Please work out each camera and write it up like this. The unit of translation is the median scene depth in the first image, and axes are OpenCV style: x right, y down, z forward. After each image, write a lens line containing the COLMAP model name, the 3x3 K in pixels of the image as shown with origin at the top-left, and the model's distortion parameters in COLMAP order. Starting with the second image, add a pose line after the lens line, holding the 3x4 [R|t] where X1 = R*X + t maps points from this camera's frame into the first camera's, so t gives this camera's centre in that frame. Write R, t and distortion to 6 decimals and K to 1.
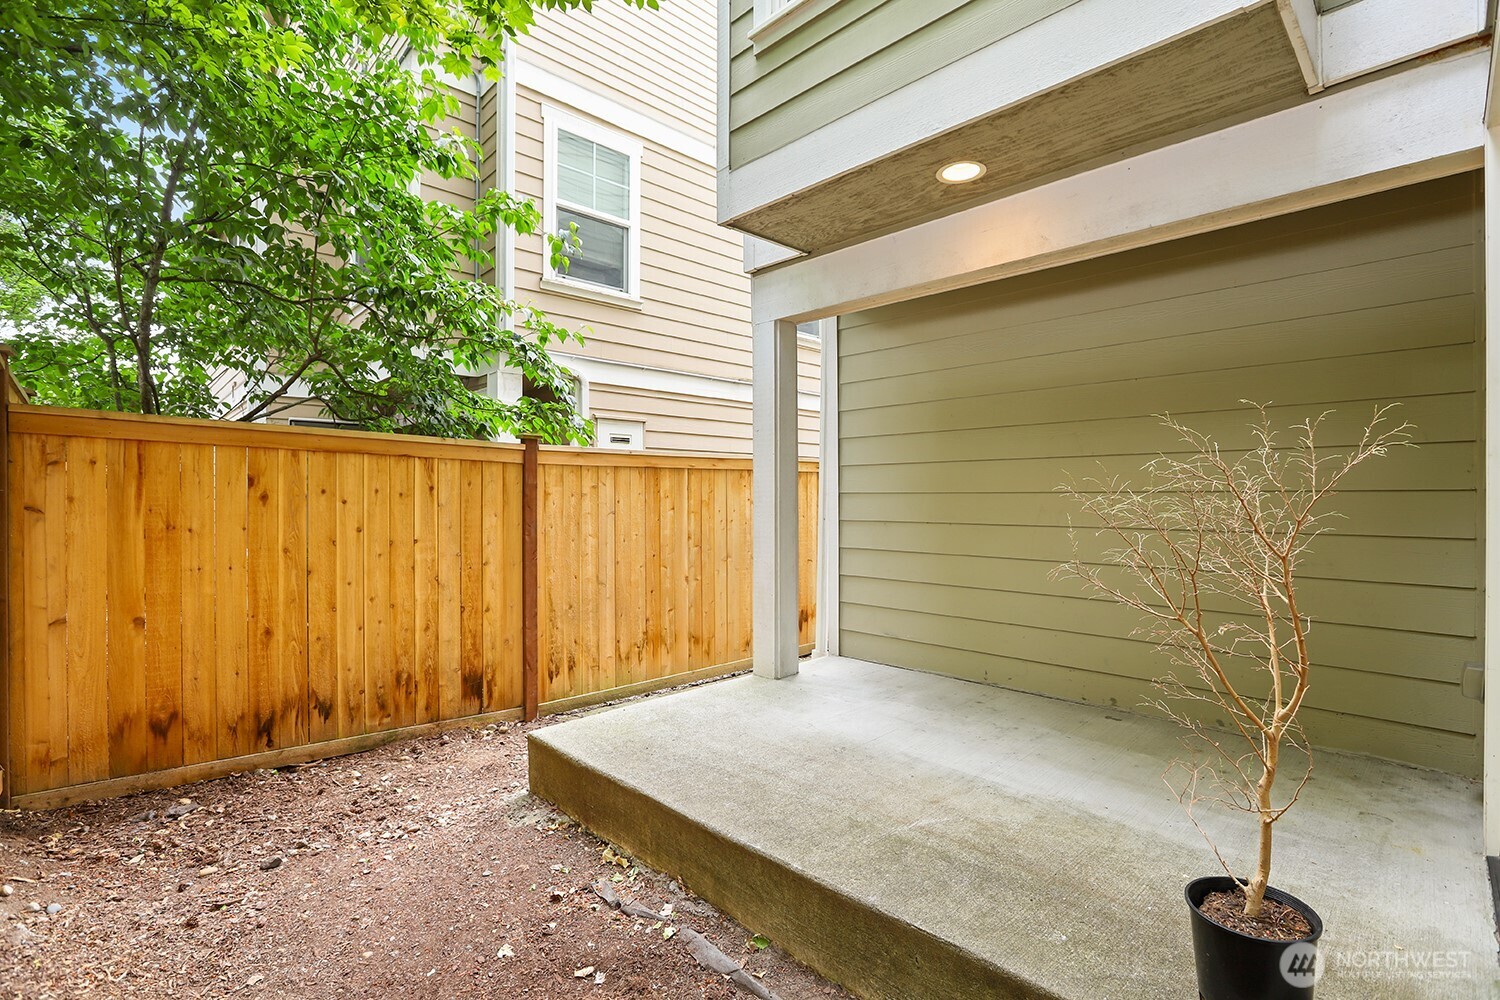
lens RADIAL K [[686.7, 0, 757.0], [0, 686.7, 498.6], [0, 0, 1]] dist [-0.036328, 0.017687]
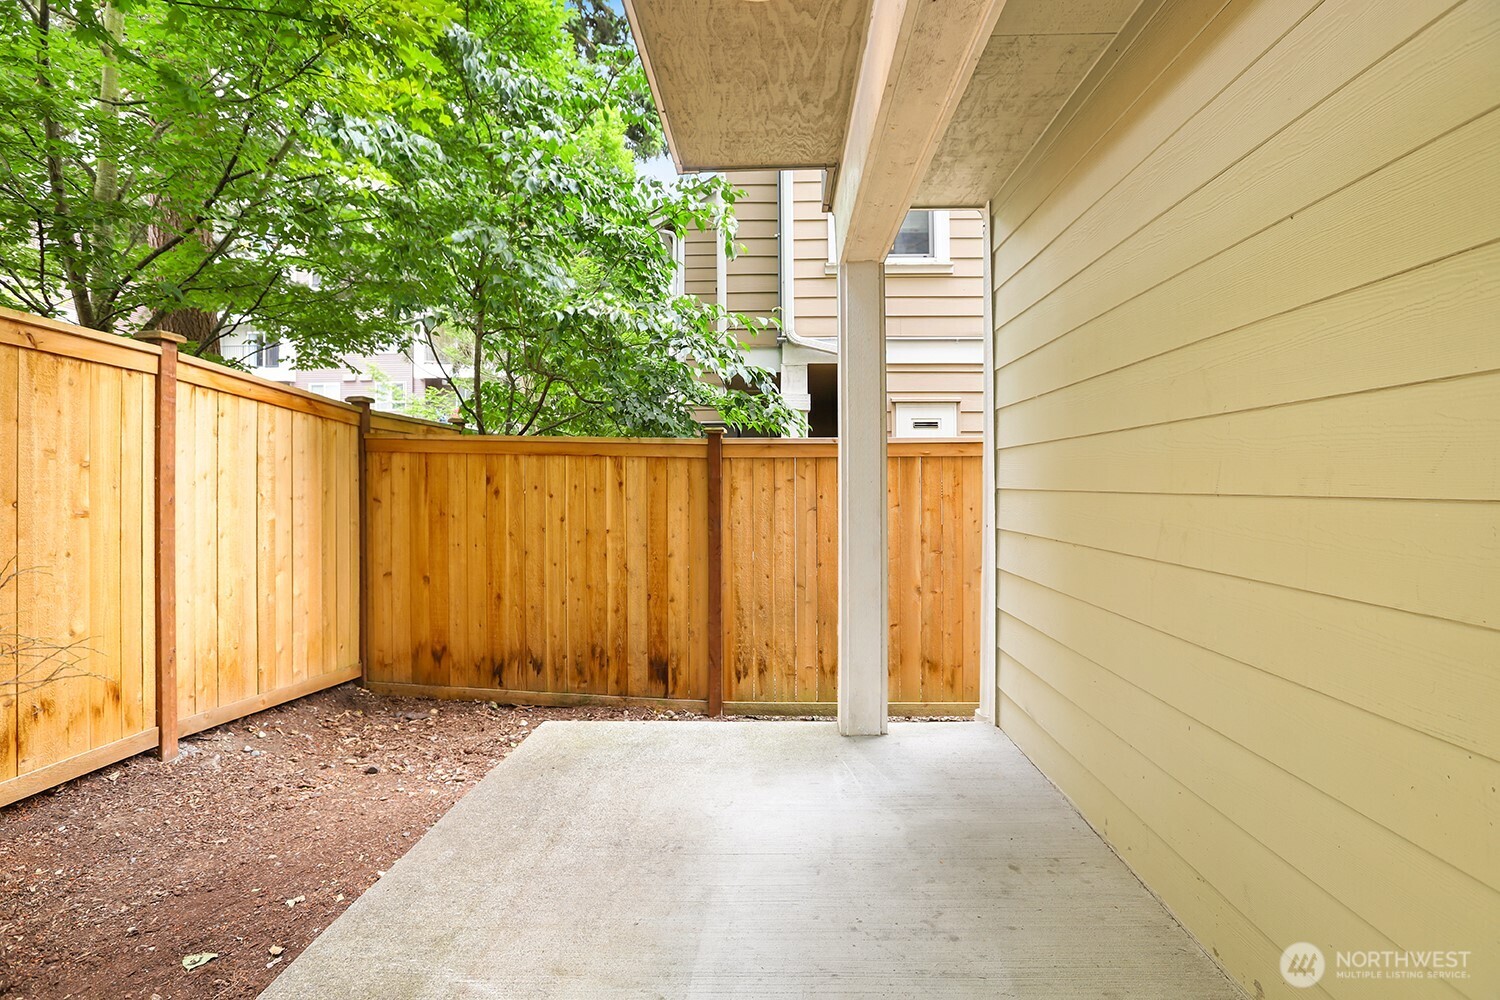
lens RADIAL K [[690.7, 0, 752.6], [0, 690.7, 482.6], [0, 0, 1]] dist [-0.045071, 0.017959]
pose [[0.694784, -0.005006, -0.719201, 0.498939], [0.000490, 0.999979, -0.006488, -0.010483], [0.719219, 0.004156, 0.694771, 0.396213]]
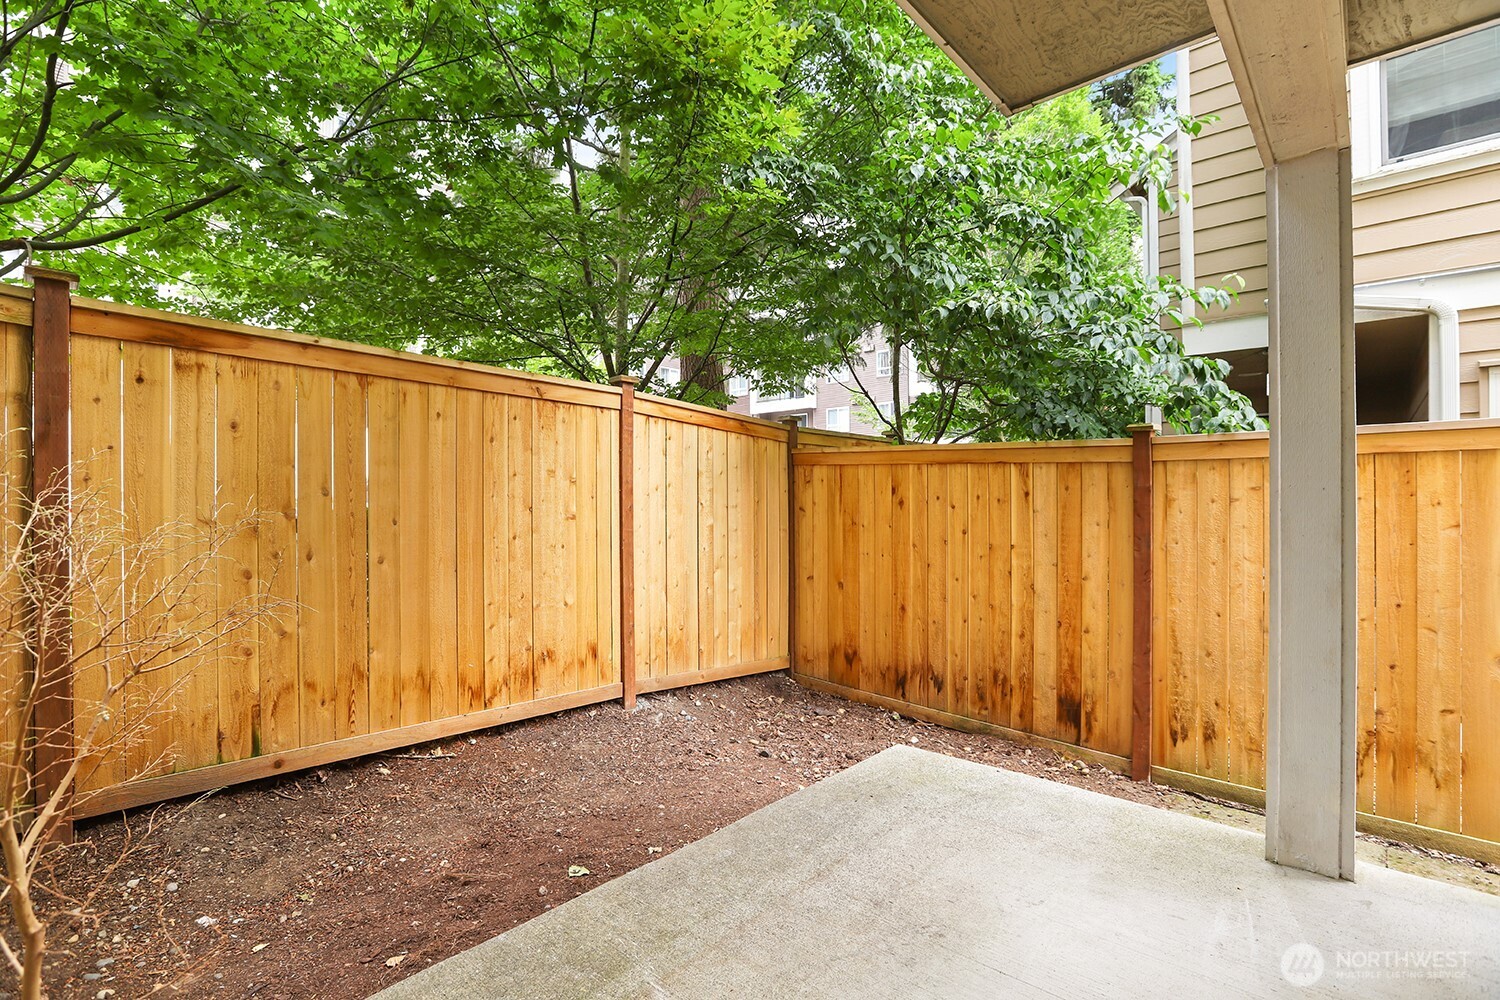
lens RADIAL K [[690.9, 0, 758.0], [0, 690.9, 498.4], [0, 0, 1]] dist [-0.077143, 0.049058]
pose [[0.072894, 0.001057, -0.997339, 0.497221], [-0.000574, 0.999999, 0.001018, -0.009969], [0.997340, 0.000498, 0.072894, 0.570615]]
